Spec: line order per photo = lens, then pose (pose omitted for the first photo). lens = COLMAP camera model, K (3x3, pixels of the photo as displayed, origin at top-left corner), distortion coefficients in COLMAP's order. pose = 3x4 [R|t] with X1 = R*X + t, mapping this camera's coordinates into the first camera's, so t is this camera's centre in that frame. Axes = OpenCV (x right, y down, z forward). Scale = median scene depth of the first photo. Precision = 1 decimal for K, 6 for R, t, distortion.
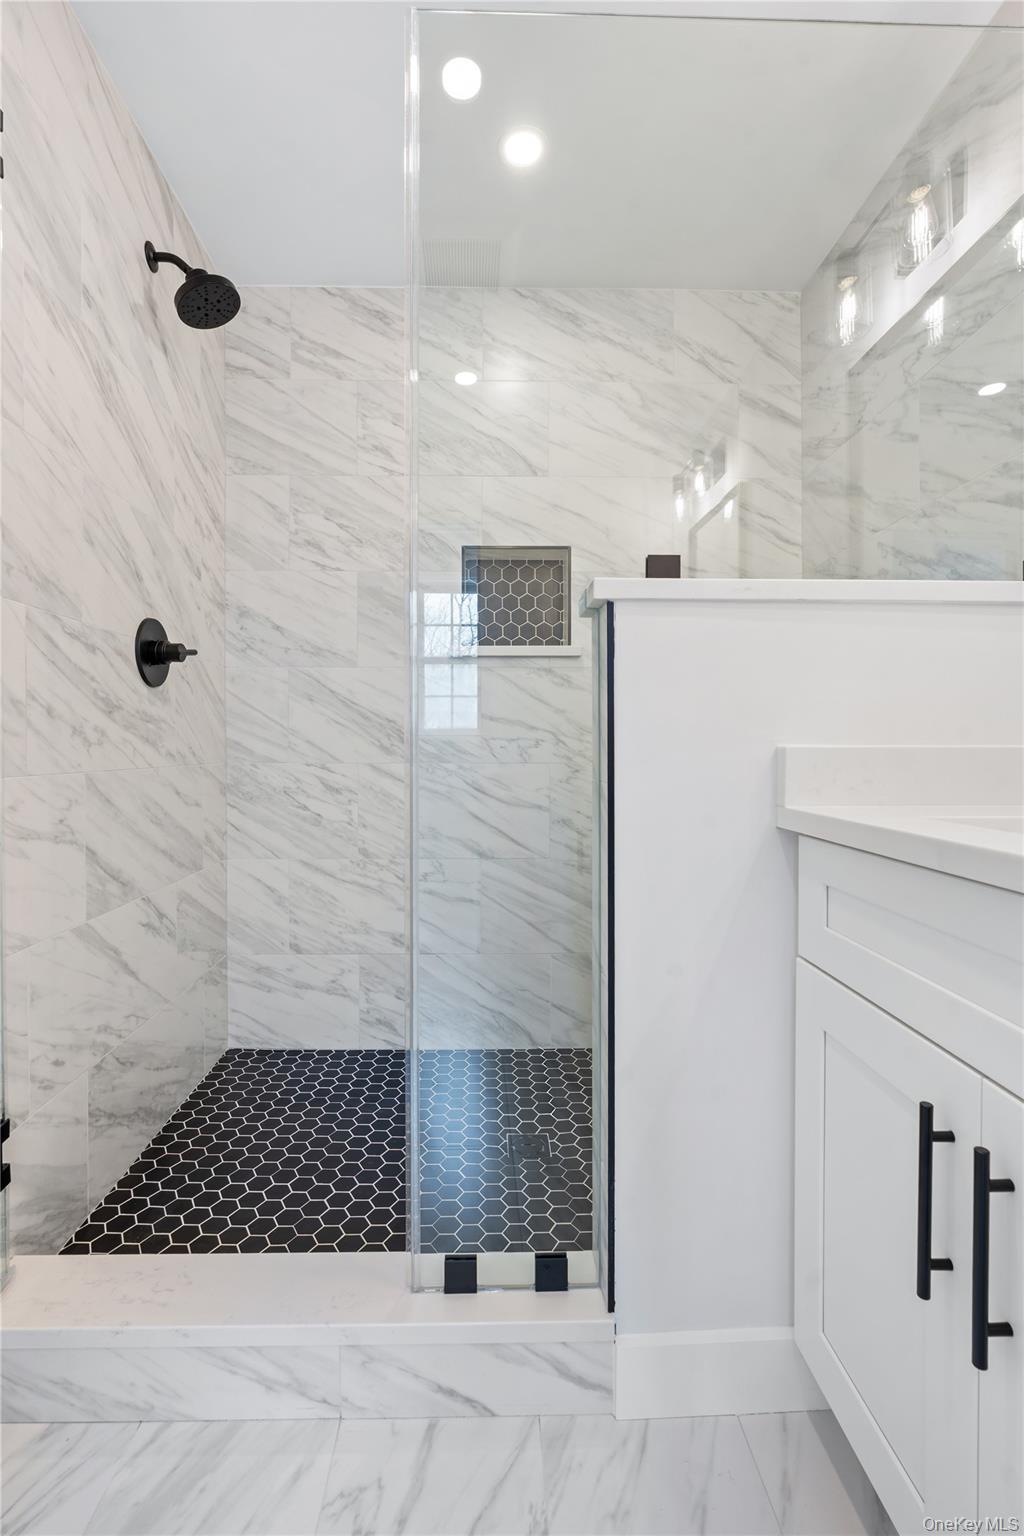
lens RADIAL K [[694.6, 0, 509.4], [0, 694.6, 748.8], [0, 0, 1]] dist [-0.008121, 0.000470]
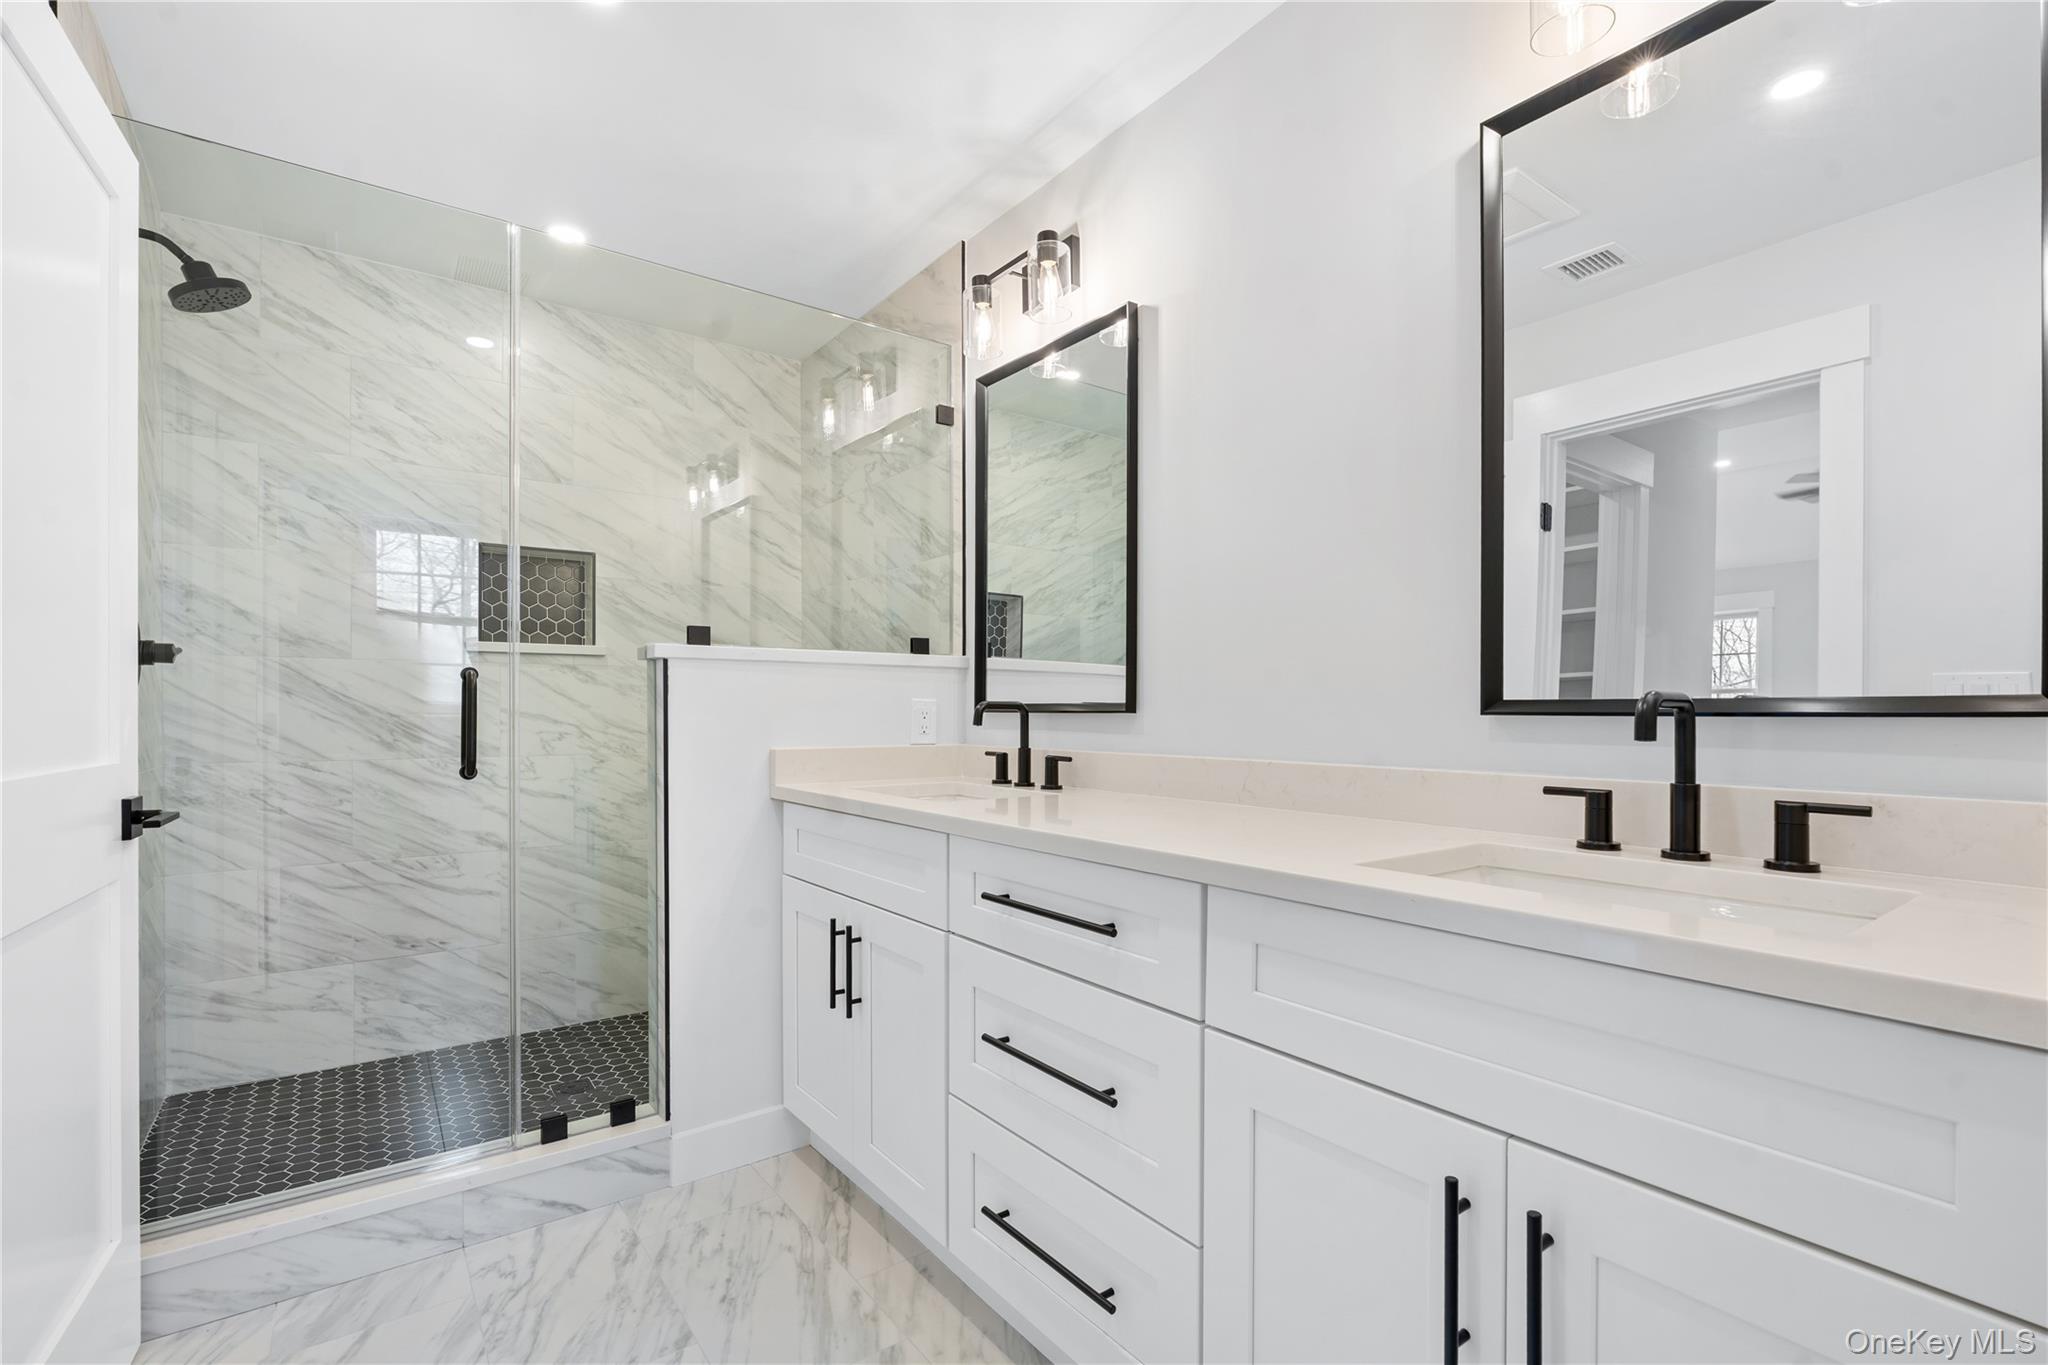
lens RADIAL K [[926.2, 0, 1019.3], [0, 926.2, 716.8], [0, 0, 1]] dist [-0.008121, 0.000470]
pose [[0.827253, -0.004563, 0.561810, -0.173330], [0.002619, 0.999987, 0.004265, -0.041953], [-0.561823, -0.002057, 0.827255, -0.552679]]
